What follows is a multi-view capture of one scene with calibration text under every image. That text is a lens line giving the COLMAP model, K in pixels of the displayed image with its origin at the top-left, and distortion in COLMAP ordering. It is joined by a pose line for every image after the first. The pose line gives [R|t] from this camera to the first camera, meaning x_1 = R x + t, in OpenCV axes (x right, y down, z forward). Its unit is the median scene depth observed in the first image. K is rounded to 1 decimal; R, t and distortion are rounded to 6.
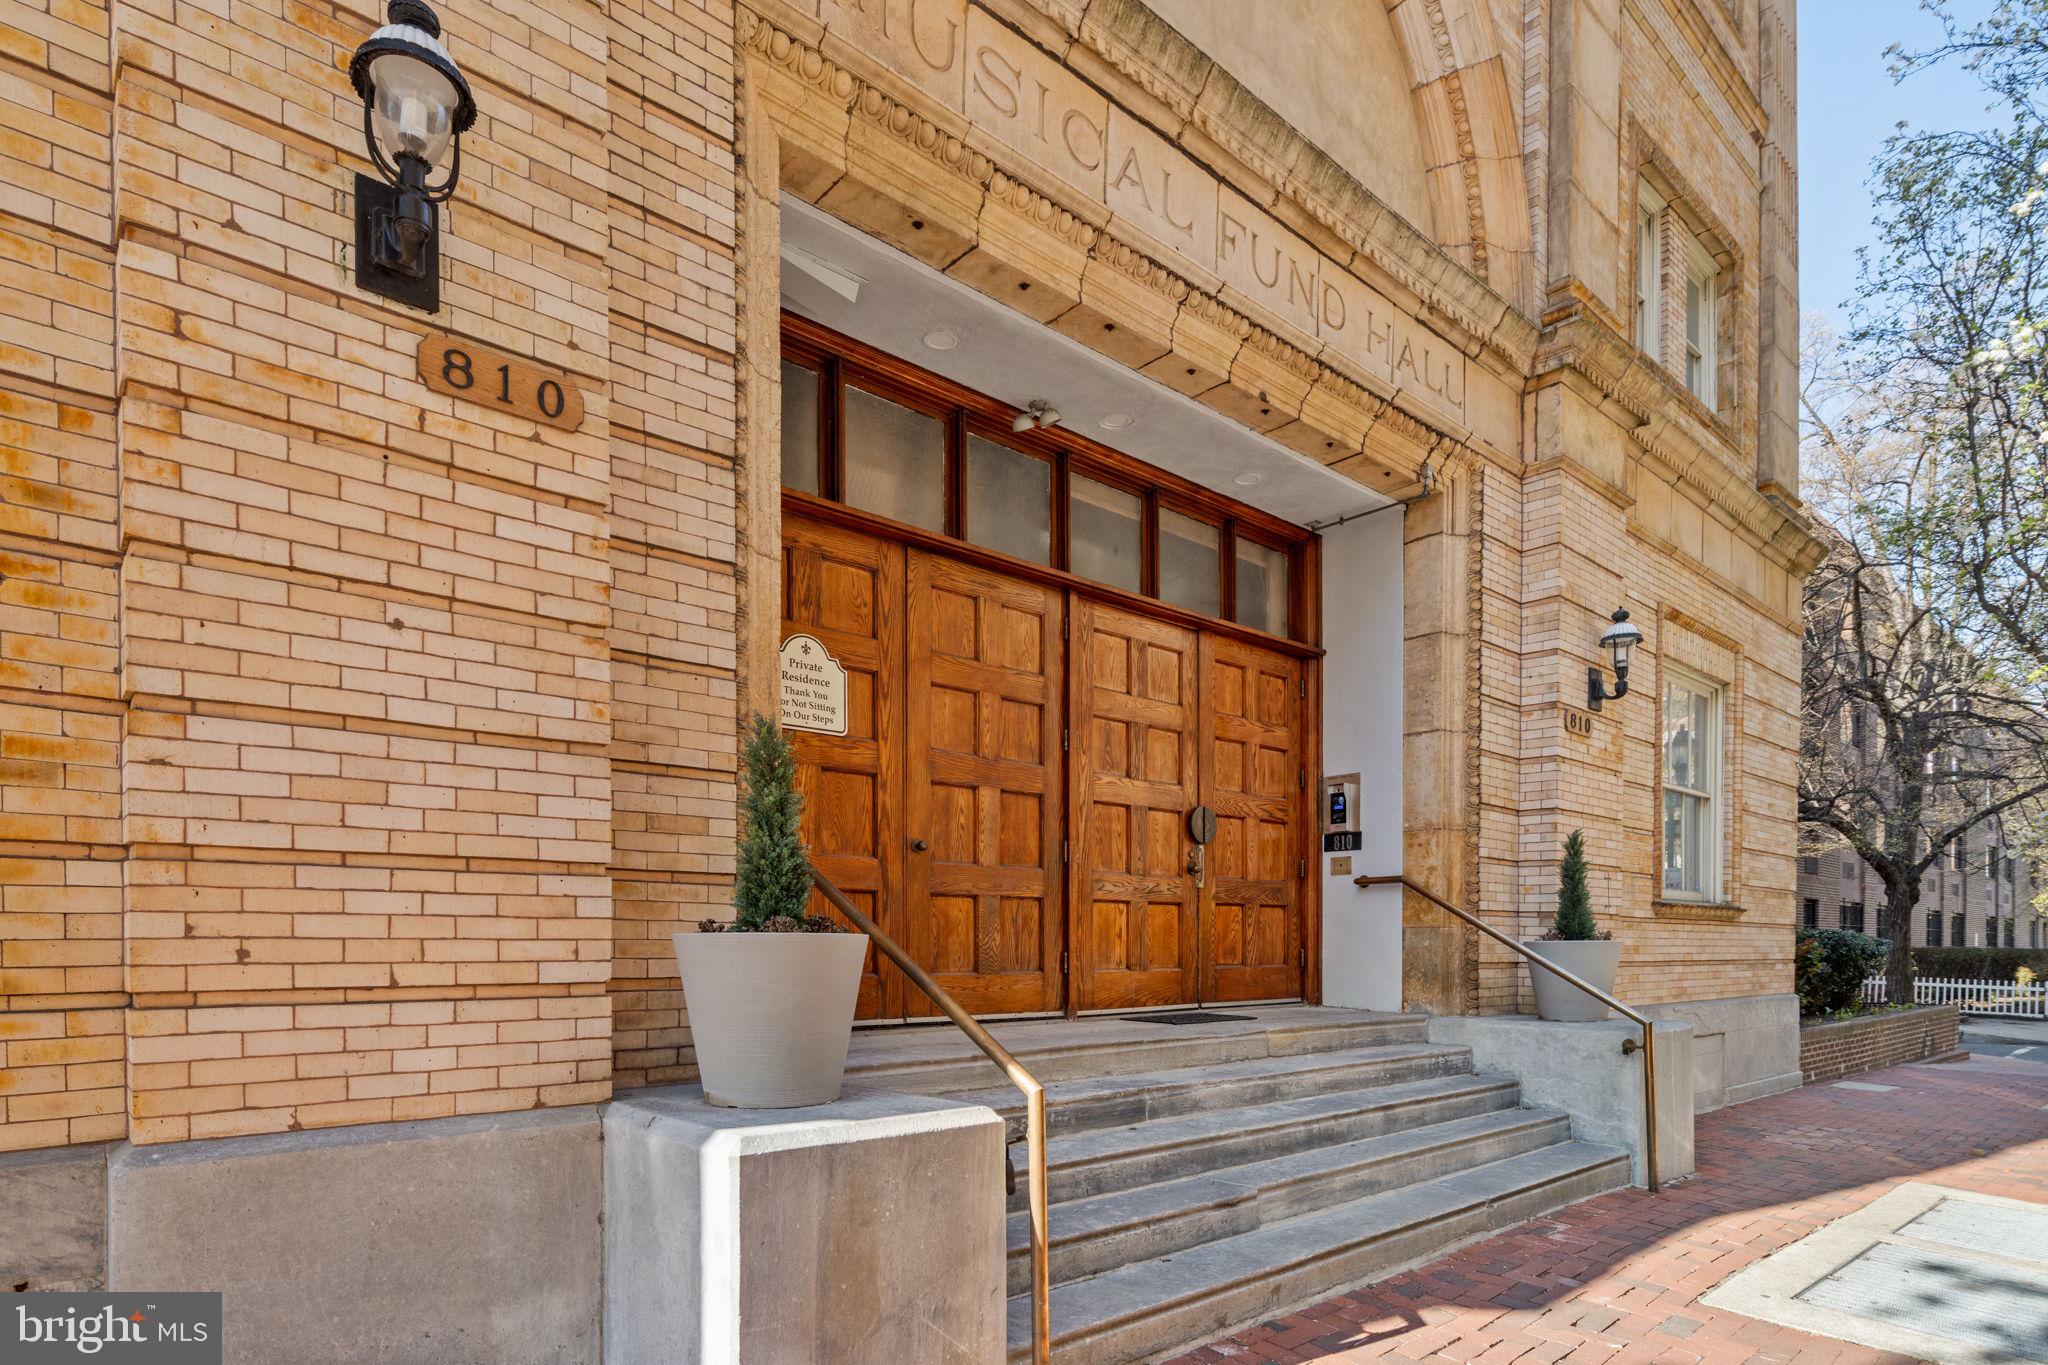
lens RADIAL K [[1115.7, 0, 1025.7], [0, 1115.7, 960.5], [0, 0, 1]] dist [0.000652, 0.001119]
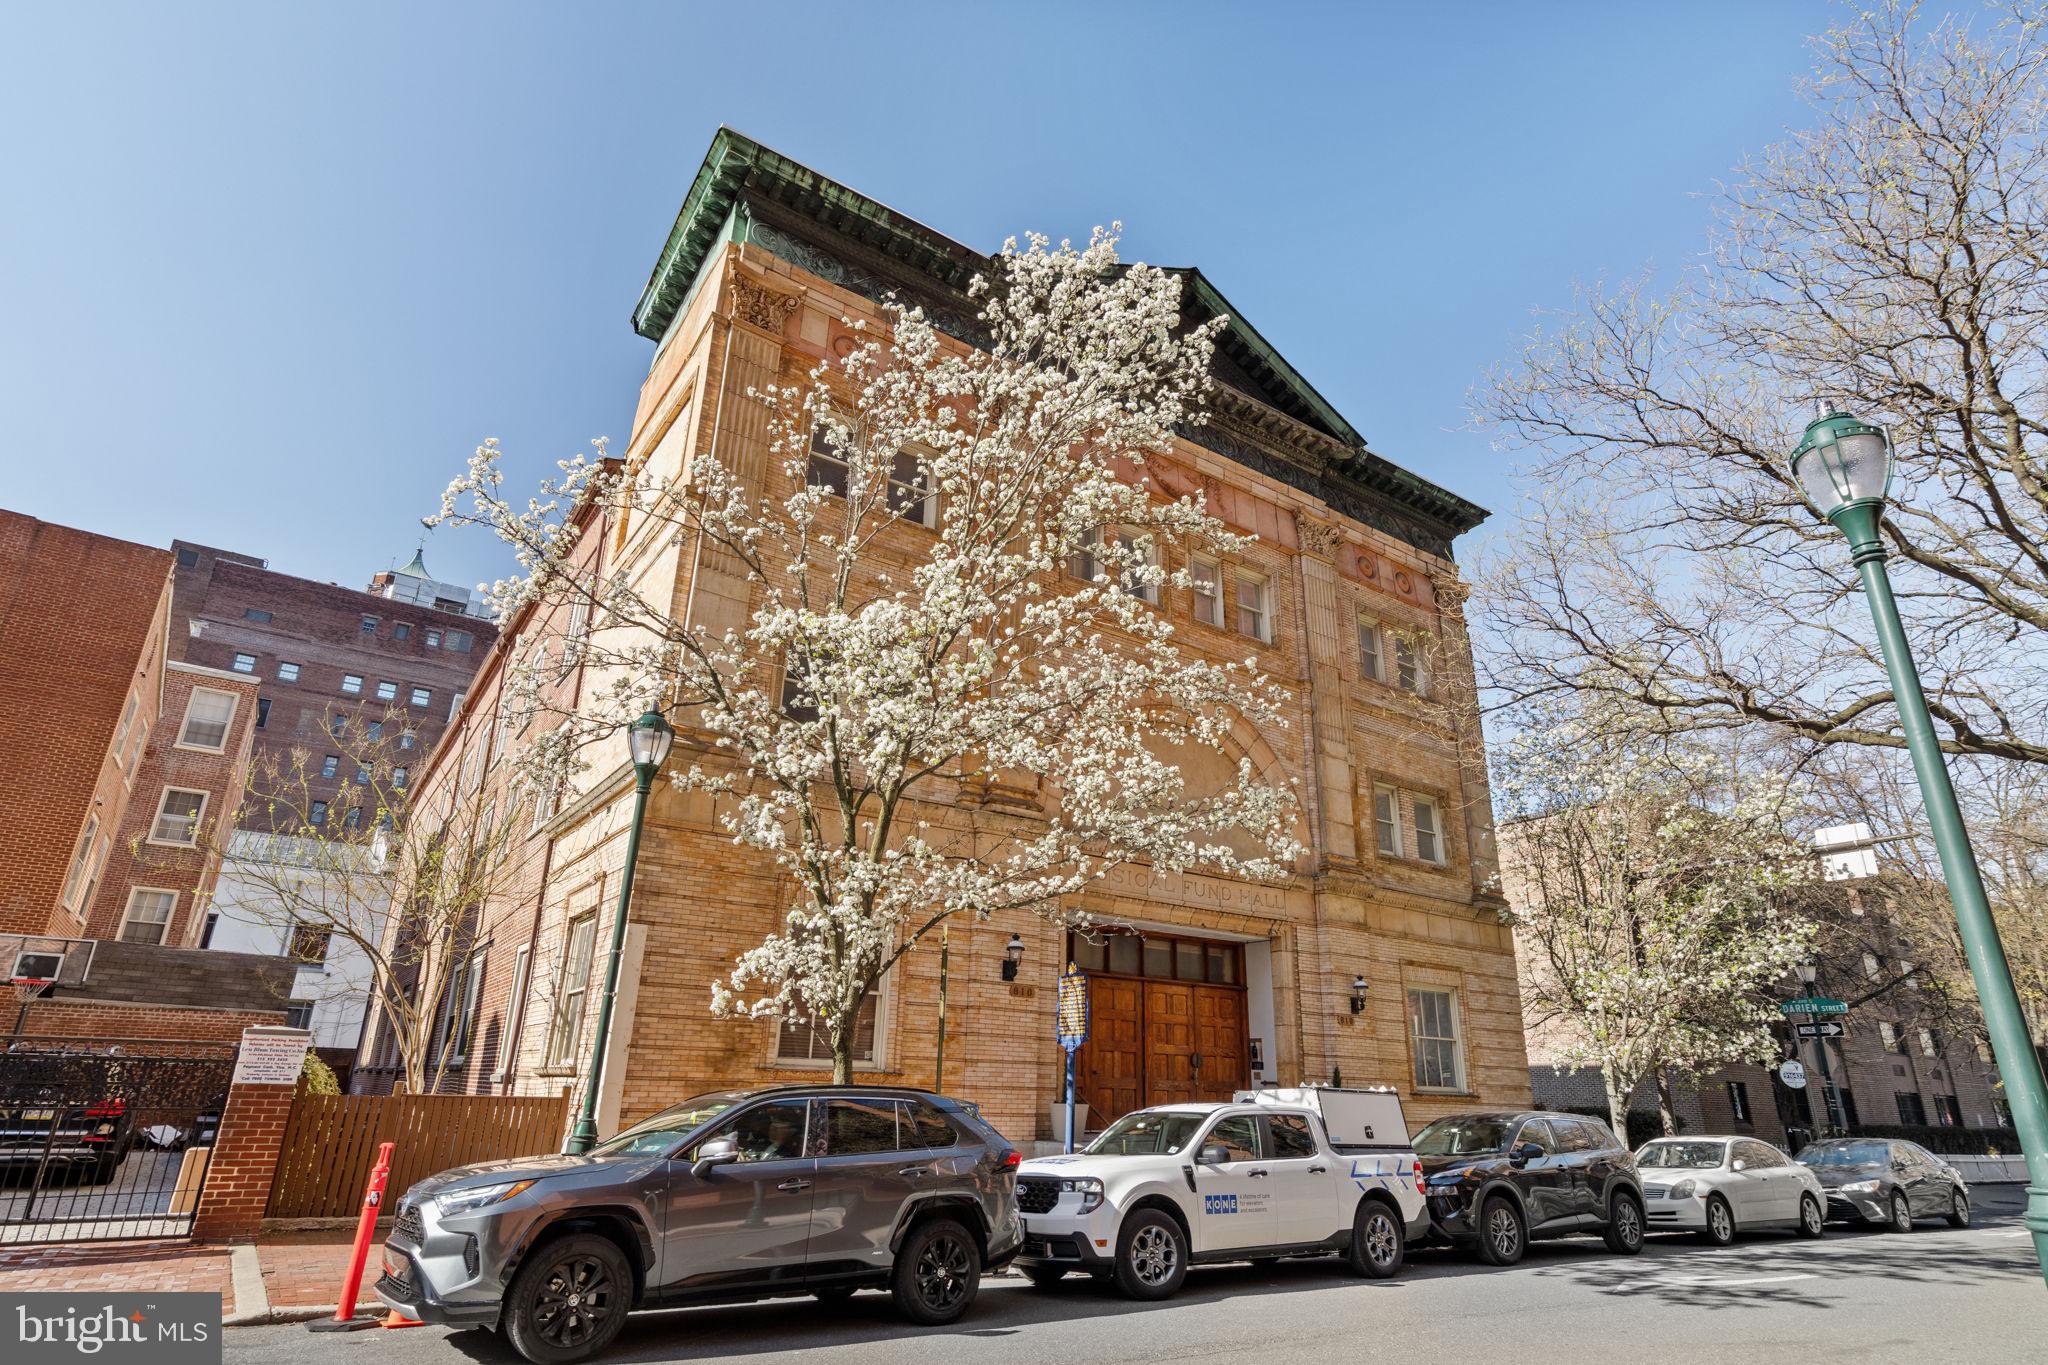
lens RADIAL K [[1085.6, 0, 1024.1], [0, 1085.6, 686.1], [0, 0, 1]] dist [-0.003013, 0.000140]
pose [[0.991615, -0.019537, -0.127741, 0.094430], [-0.028223, 0.931899, -0.361619, -0.003112], [0.126106, 0.362192, 0.923533, -1.793433]]
